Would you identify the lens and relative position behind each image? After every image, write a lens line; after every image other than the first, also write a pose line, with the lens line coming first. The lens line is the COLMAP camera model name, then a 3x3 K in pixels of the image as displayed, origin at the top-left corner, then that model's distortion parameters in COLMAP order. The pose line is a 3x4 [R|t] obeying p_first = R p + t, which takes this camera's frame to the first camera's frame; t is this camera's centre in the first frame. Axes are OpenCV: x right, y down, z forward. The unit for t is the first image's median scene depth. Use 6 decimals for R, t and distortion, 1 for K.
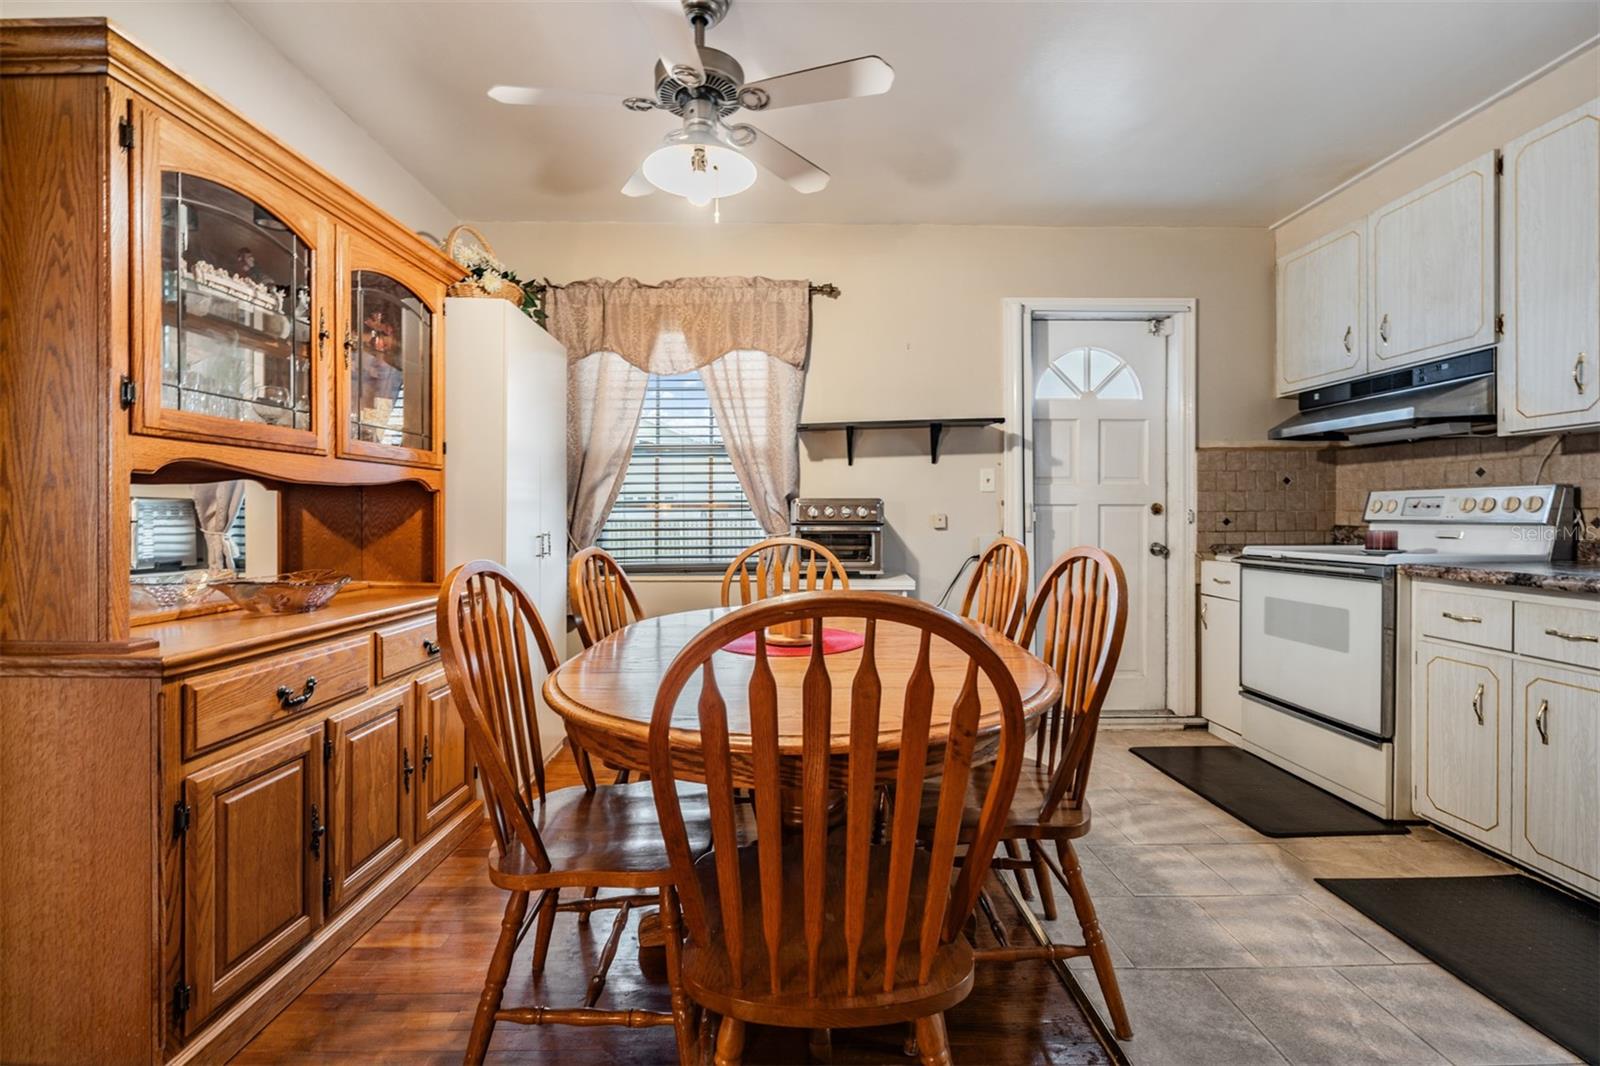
lens RADIAL K [[708.8, 0, 796.3], [0, 708.8, 521.8], [0, 0, 1]] dist [0.001111, -0.000104]
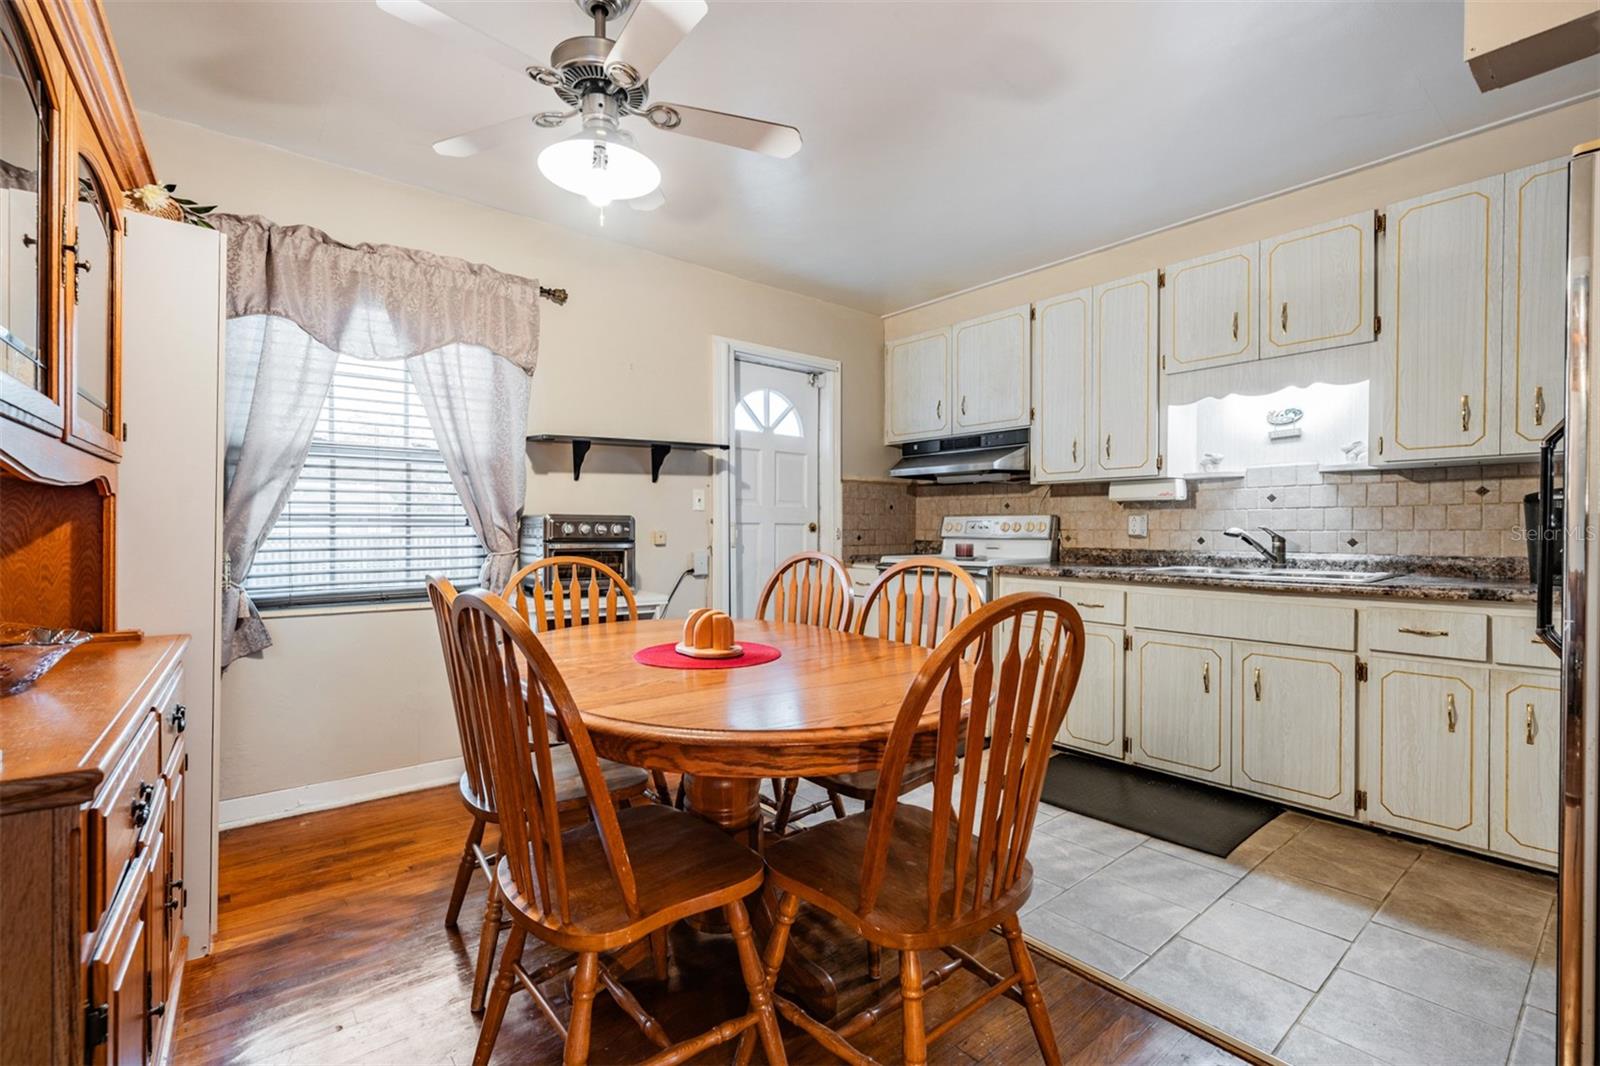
lens RADIAL K [[708.8, 0, 795.3], [0, 708.8, 537.5], [0, 0, 1]] dist [0.001111, -0.000104]
pose [[0.787246, -0.001675, 0.616637, -0.310039], [0.001206, 0.999999, 0.001176, -0.002663], [-0.616638, -0.000182, 0.787247, 0.057156]]
